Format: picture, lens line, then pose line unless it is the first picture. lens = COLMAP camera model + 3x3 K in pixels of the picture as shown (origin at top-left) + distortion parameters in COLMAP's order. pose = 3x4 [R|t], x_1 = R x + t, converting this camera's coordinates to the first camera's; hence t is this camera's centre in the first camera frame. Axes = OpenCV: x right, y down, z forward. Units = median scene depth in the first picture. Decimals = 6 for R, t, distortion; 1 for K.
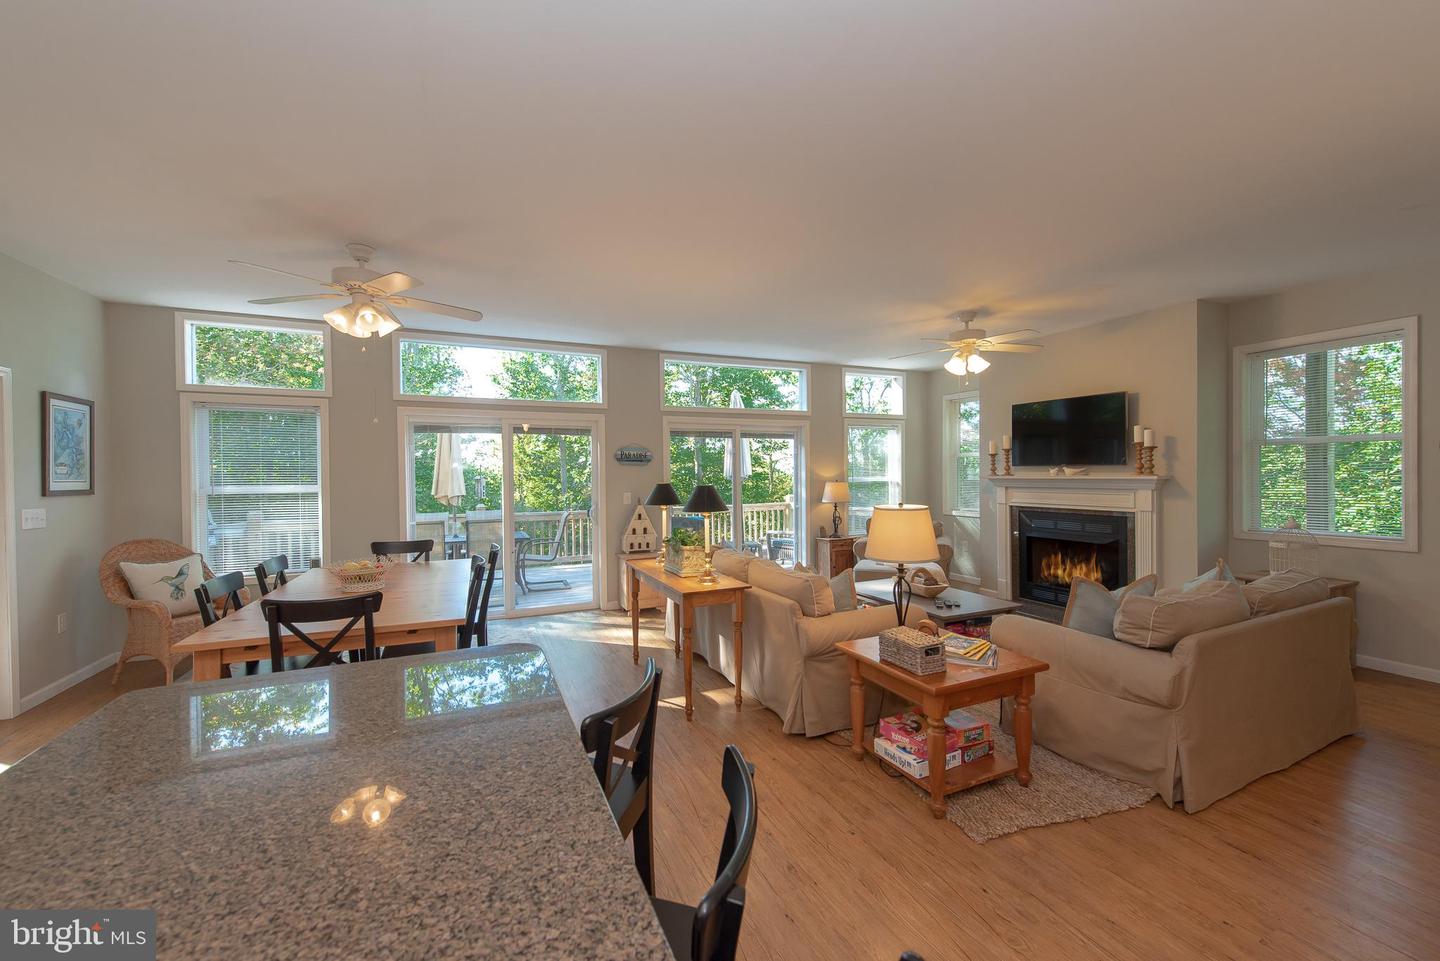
lens RADIAL K [[561.5, 0, 716.0], [0, 561.5, 476.3], [0, 0, 1]] dist [0.018556, -0.007332]
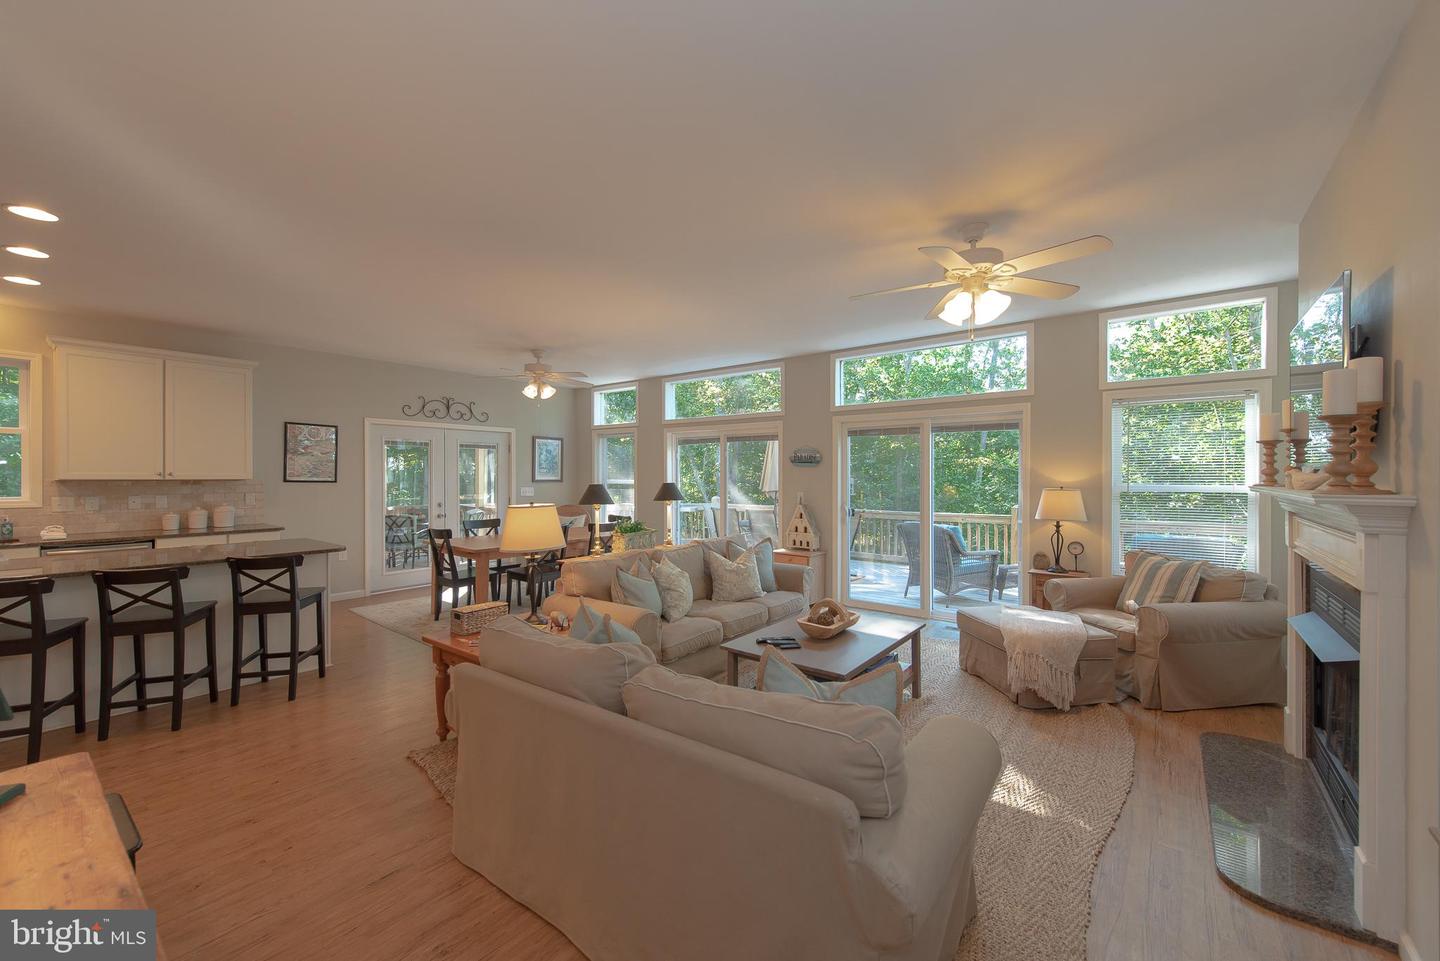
lens RADIAL K [[561.5, 0, 716.0], [0, 561.5, 476.3], [0, 0, 1]] dist [0.018556, -0.007332]
pose [[0.459924, 0.013541, -0.887855, 0.854896], [-0.008921, 0.999904, 0.010628, -0.013618], [0.887913, 0.003032, 0.460001, 0.444385]]
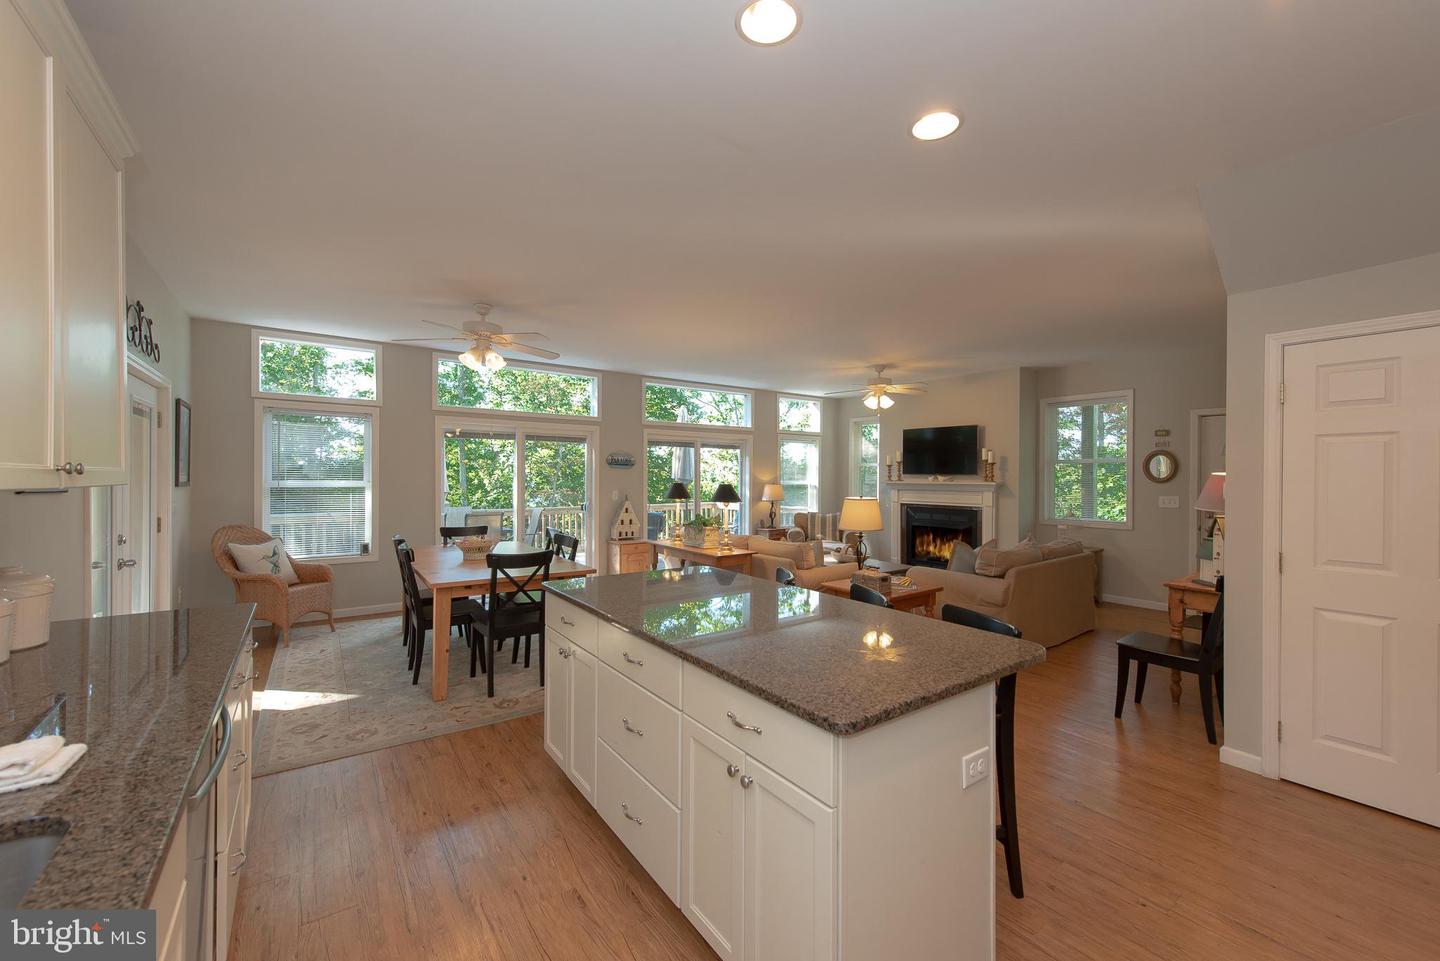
lens RADIAL K [[561.5, 0, 716.0], [0, 561.5, 476.3], [0, 0, 1]] dist [0.018556, -0.007332]
pose [[0.978561, 0.015901, 0.205342, -0.234839], [-0.014630, 0.999863, -0.007706, 0.004831], [-0.205436, 0.004537, 0.978660, -0.287220]]
